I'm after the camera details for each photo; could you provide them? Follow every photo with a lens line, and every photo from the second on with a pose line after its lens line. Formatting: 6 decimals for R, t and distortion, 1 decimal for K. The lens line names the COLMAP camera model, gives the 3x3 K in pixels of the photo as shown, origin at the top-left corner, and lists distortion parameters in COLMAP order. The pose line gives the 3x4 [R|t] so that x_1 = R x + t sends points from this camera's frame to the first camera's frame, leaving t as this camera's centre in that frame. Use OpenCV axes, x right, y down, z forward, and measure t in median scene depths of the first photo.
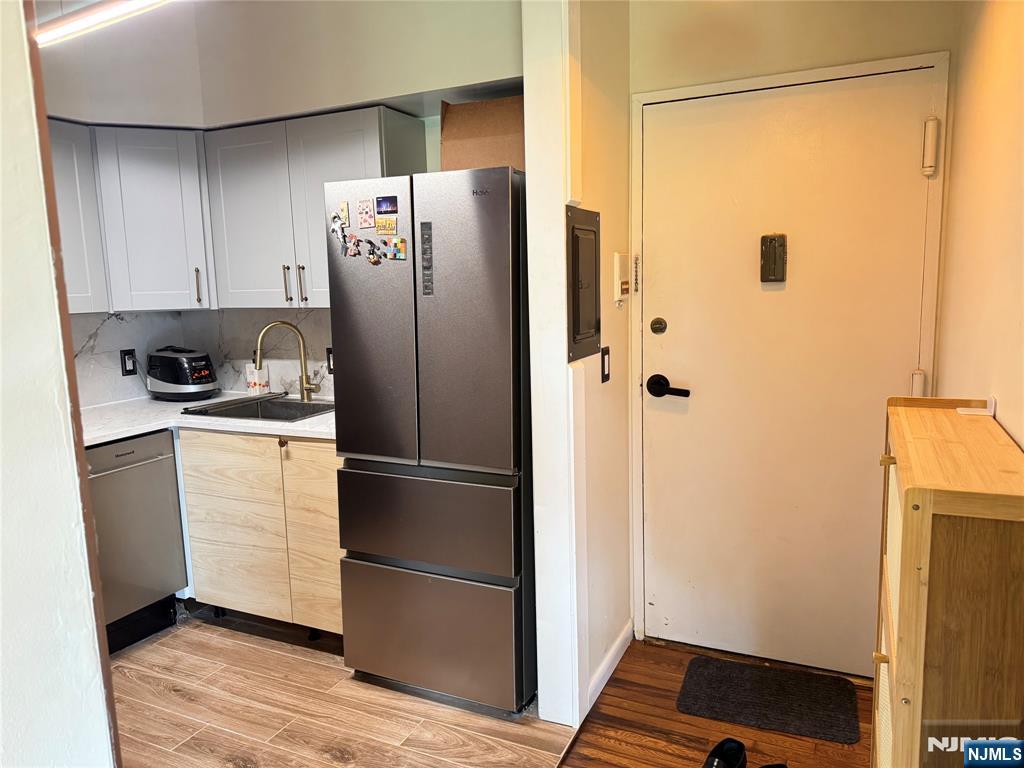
lens RADIAL K [[711.4, 0, 516.2], [0, 711.4, 387.6], [0, 0, 1]] dist [0.074350, -0.151577]
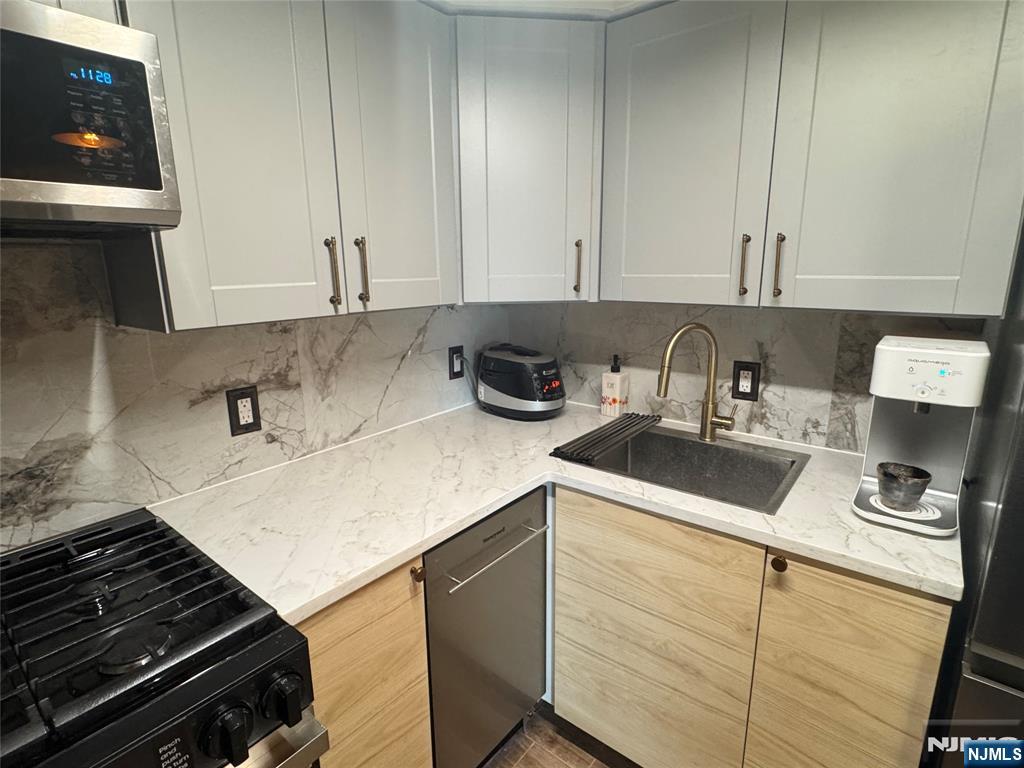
lens RADIAL K [[520.9, 0, 512.0], [0, 520.9, 384.0], [0, 0, 1]] dist [-0.010503, 0.001320]
pose [[0.970583, 0.066545, -0.231389, -0.401962], [-0.047083, 0.994950, 0.088645, -0.076468], [0.236120, -0.075142, 0.968814, 0.527140]]
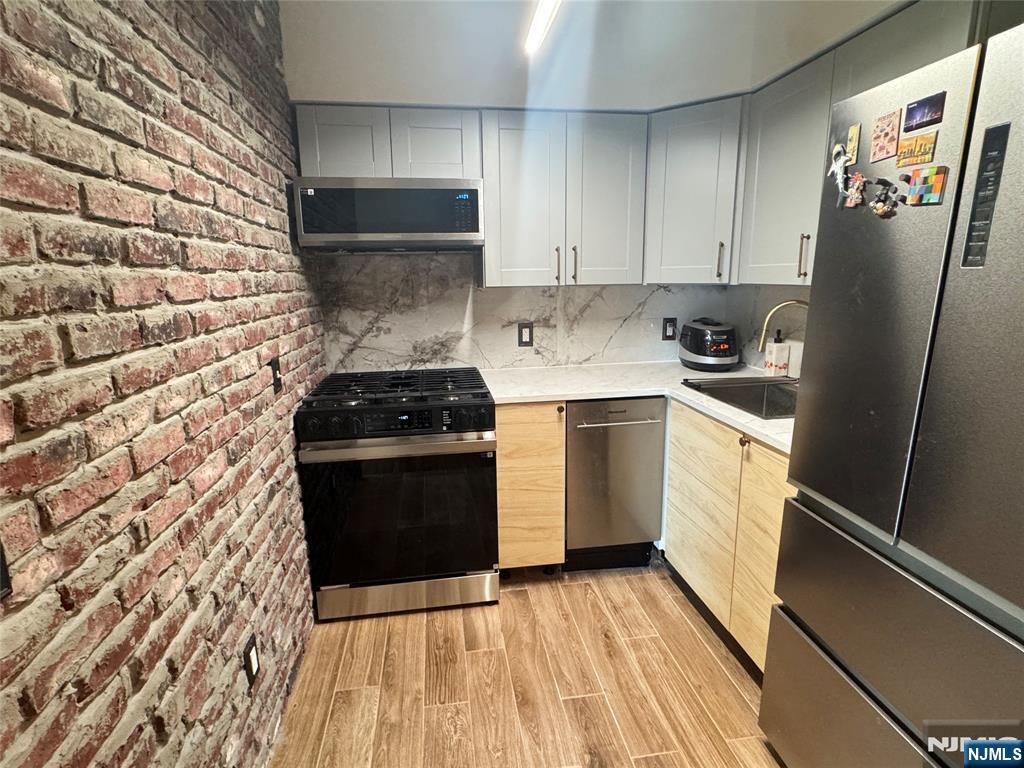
lens RADIAL K [[520.9, 0, 512.0], [0, 520.9, 384.0], [0, 0, 1]] dist [-0.010503, 0.001320]
pose [[0.555292, 0.183417, -0.811177, 0.014058], [-0.119442, 0.982854, 0.140471, -0.041676], [0.823033, 0.018886, 0.567679, 0.373396]]
